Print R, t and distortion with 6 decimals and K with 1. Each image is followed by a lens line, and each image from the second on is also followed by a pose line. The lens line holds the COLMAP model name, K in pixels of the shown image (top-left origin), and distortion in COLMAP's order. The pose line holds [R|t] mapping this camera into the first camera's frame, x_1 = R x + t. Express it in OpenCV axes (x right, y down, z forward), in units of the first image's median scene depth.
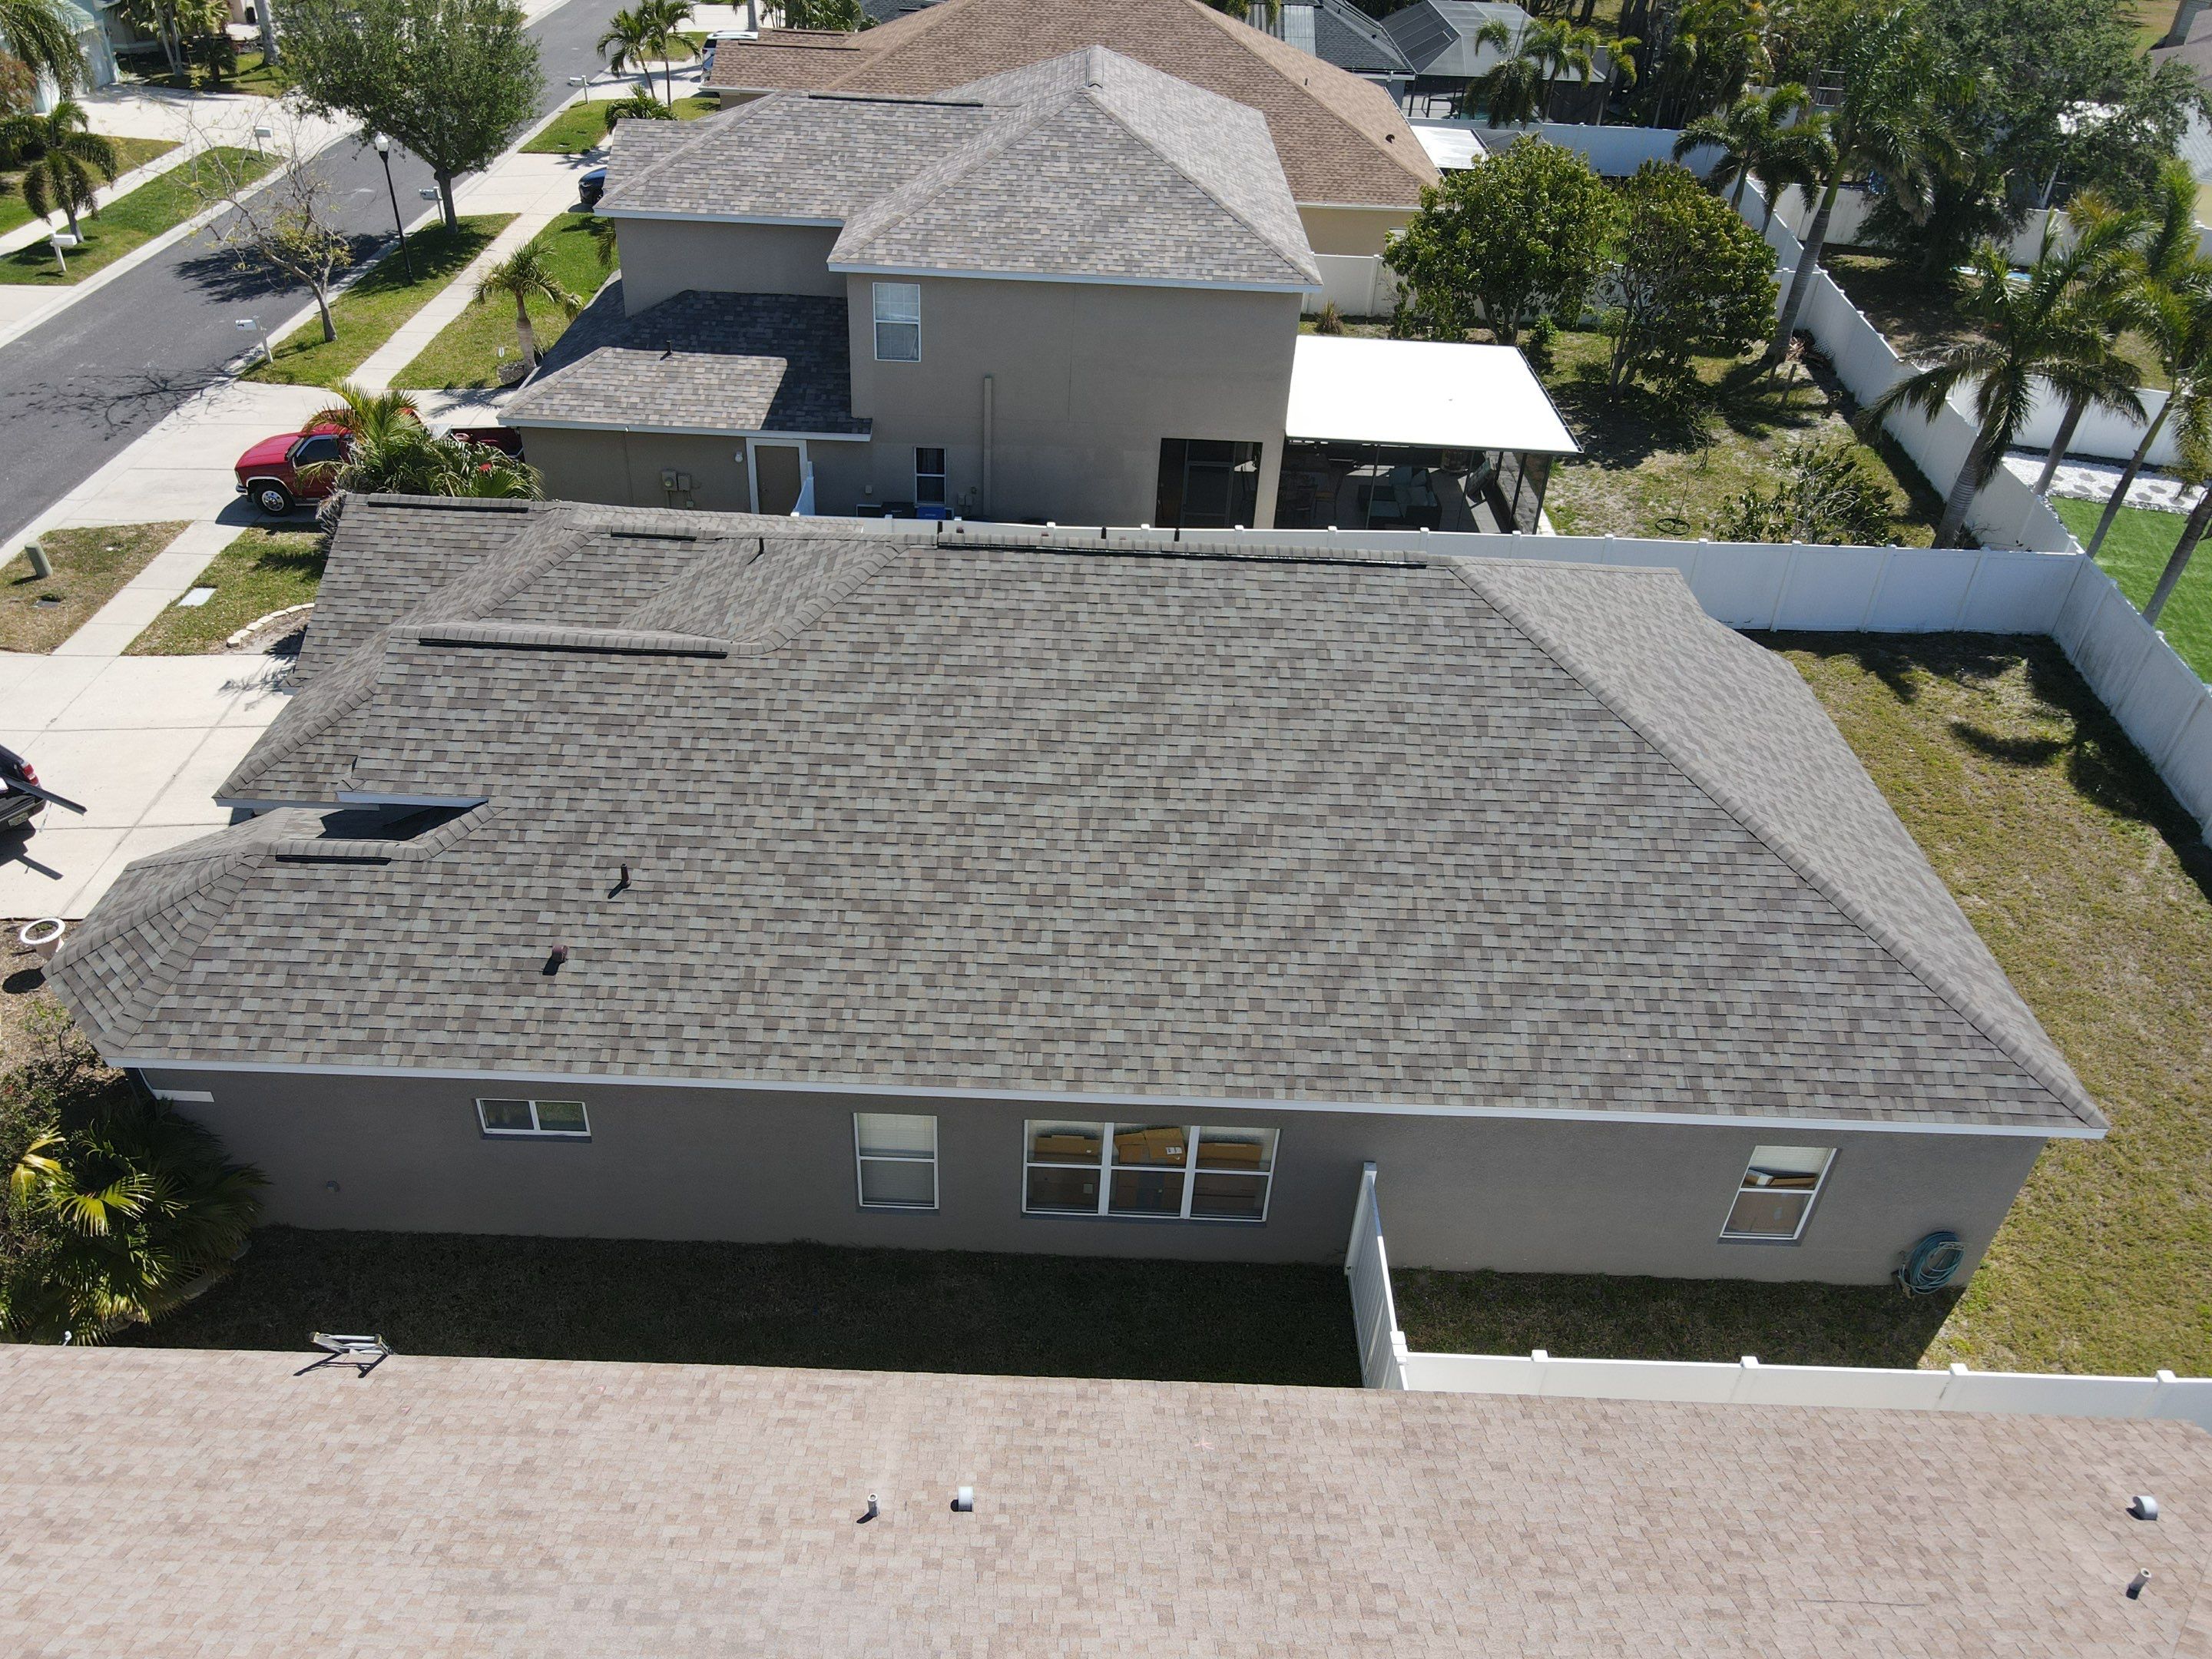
lens RADIAL K [[1648.7, 0, 1057.7], [0, 1648.7, 798.6], [0, 0, 1]] dist [-0.024458, 0.010556]
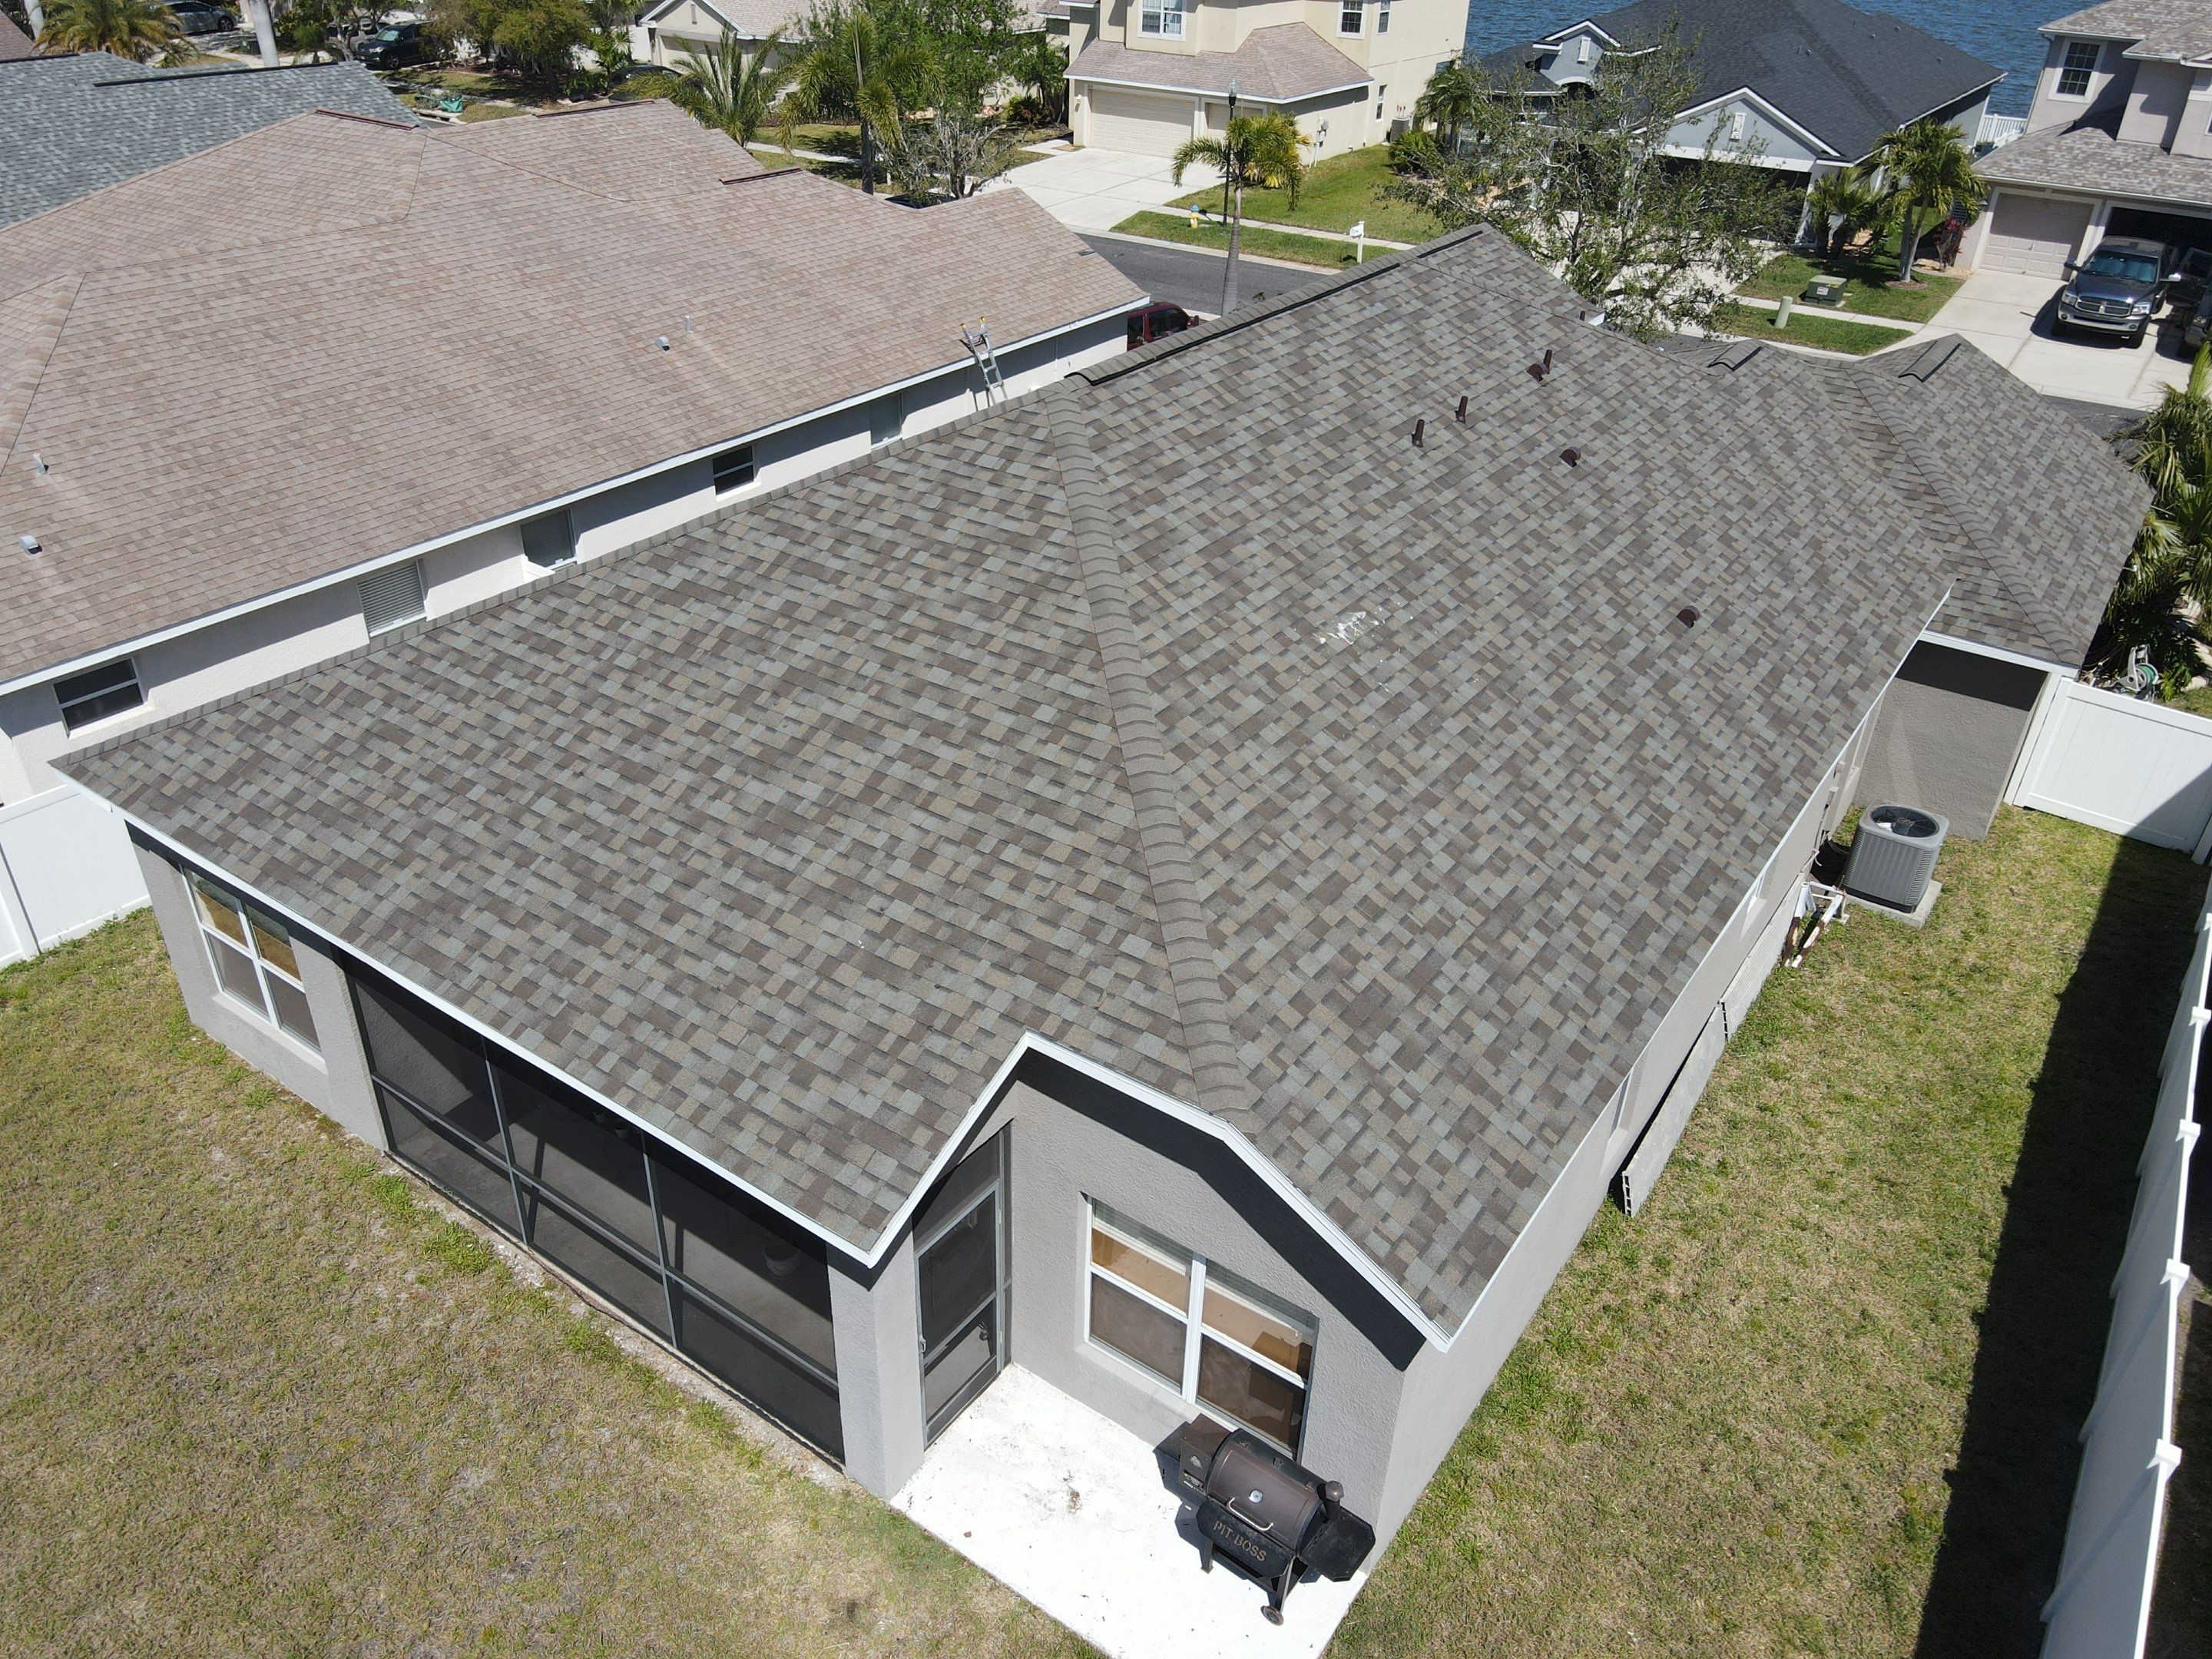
lens RADIAL K [[1627.6, 0, 1076.7], [0, 1627.6, 812.2], [0, 0, 1]] dist [-0.006657, 0.024230]
pose [[-0.565896, 0.386760, -0.728133, 0.876060], [-0.500113, 0.541095, 0.676094, -0.563881], [0.655476, 0.746748, -0.112780, 1.324334]]
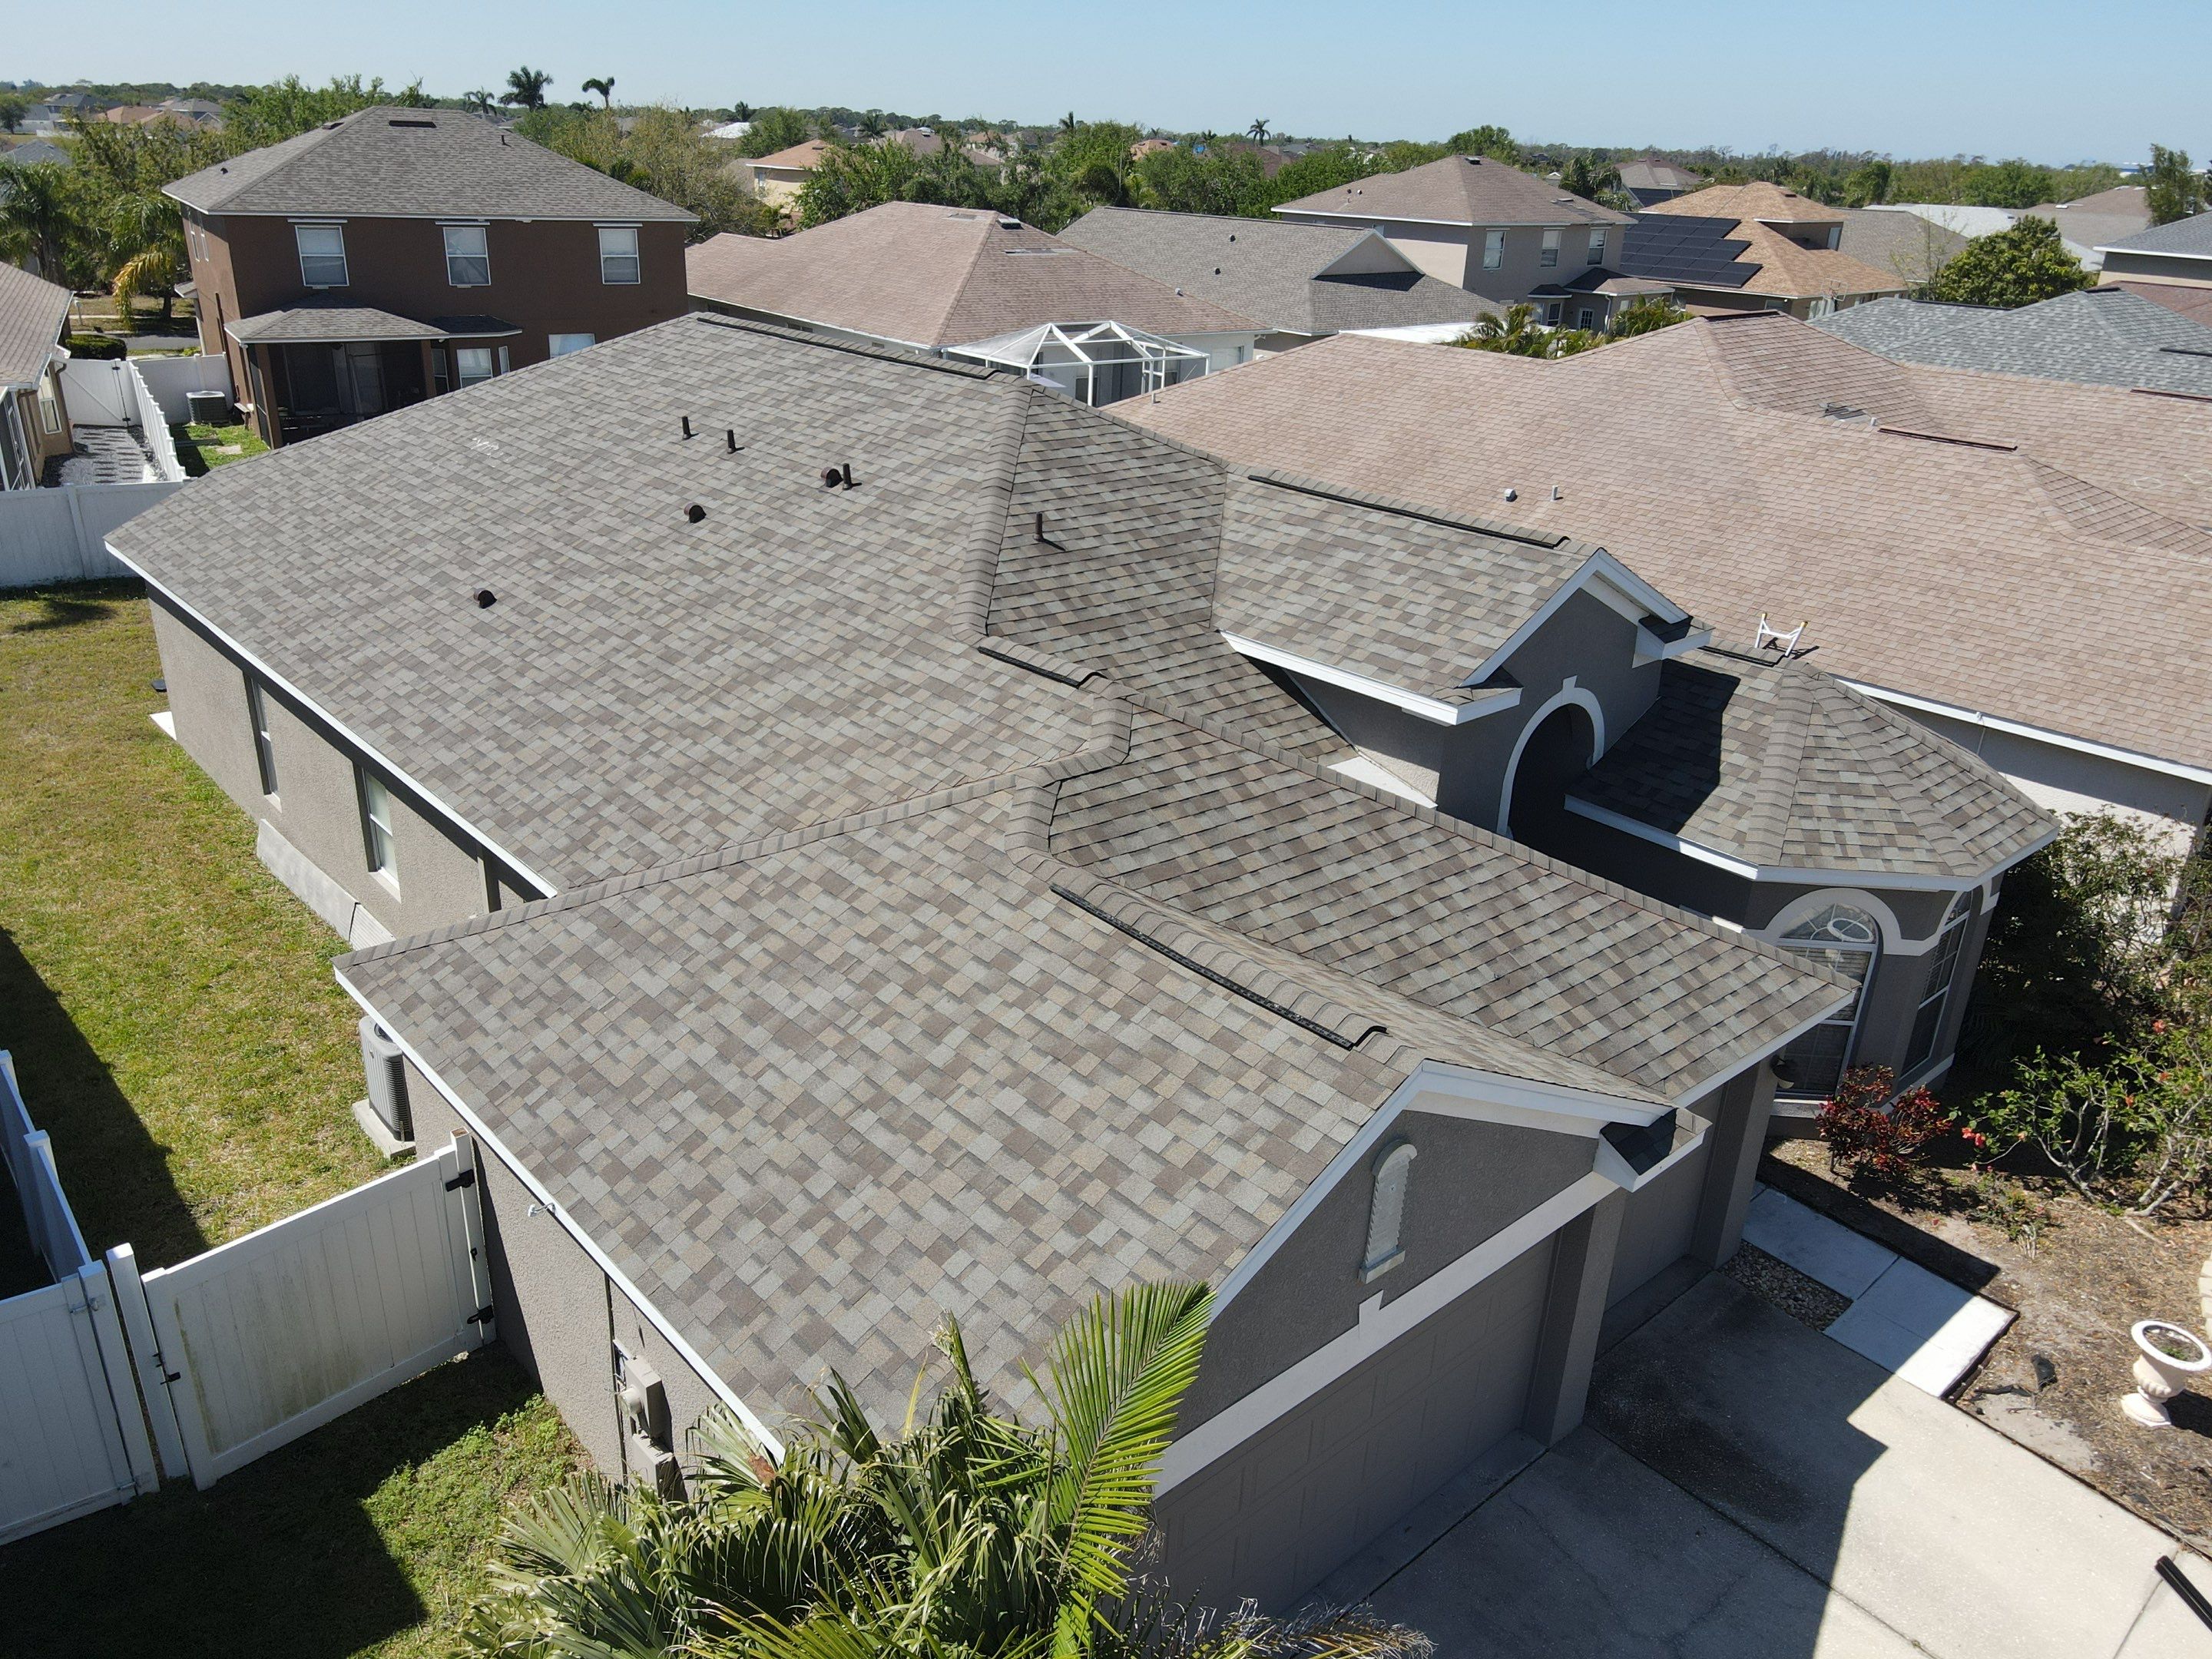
lens RADIAL K [[1627.6, 0, 1100.7], [0, 1627.6, 818.0], [0, 0, 1]] dist [-0.006657, 0.024230]
pose [[-0.679787, -0.336486, 0.651664, -0.788454], [0.365645, 0.614747, 0.698849, -0.632026], [-0.635762, 0.713346, -0.294863, 1.493080]]
